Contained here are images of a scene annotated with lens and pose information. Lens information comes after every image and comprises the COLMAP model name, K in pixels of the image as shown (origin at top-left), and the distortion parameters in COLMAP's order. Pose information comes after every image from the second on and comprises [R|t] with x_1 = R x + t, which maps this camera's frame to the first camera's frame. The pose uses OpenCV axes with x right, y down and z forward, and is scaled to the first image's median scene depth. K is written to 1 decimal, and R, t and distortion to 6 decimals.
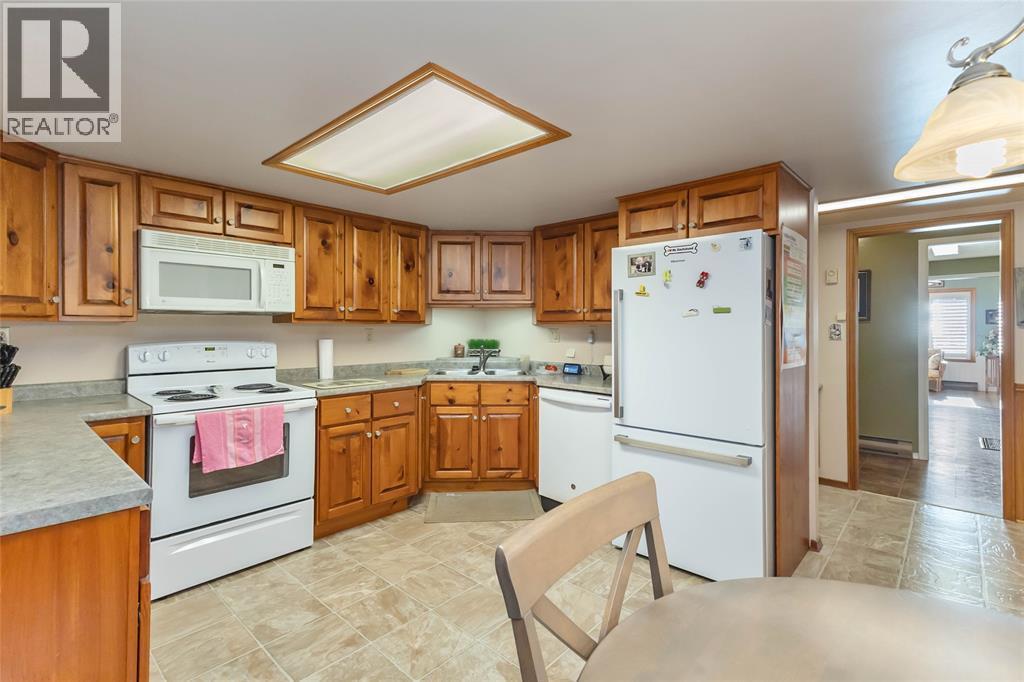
lens RADIAL K [[471.3, 0, 511.6], [0, 471.3, 333.3], [0, 0, 1]] dist [0.020410, -0.002086]
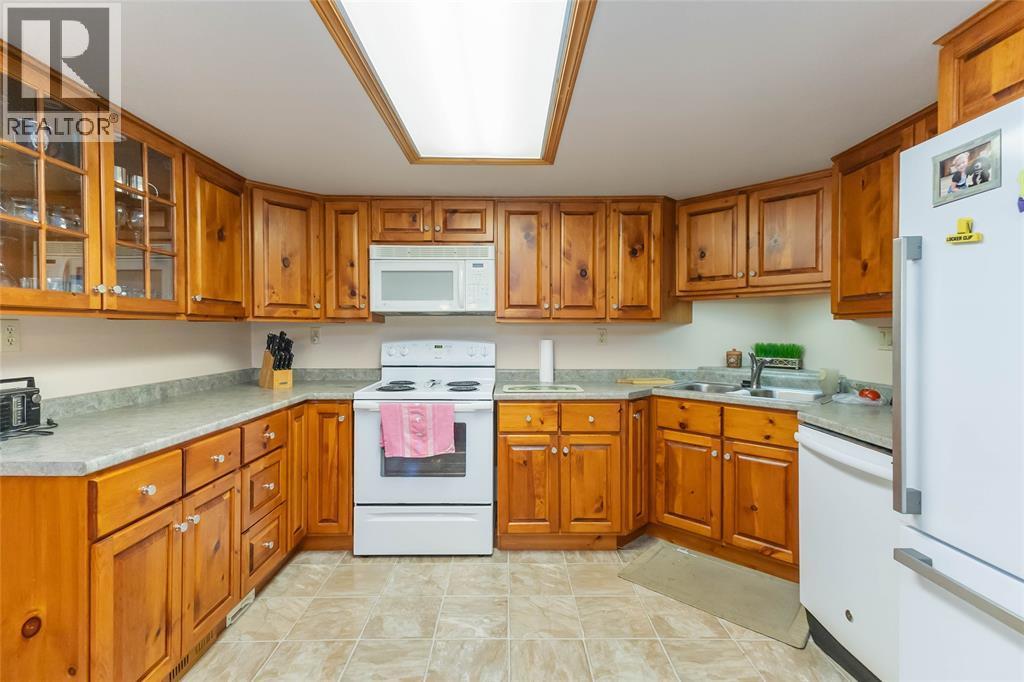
lens RADIAL K [[471.3, 0, 510.9], [0, 471.3, 340.1], [0, 0, 1]] dist [0.020410, -0.002086]
pose [[0.683106, 0.012029, -0.730220, 0.281969], [-0.008409, 0.999928, 0.008606, 0.006990], [0.730271, 0.000262, 0.683157, 0.363506]]
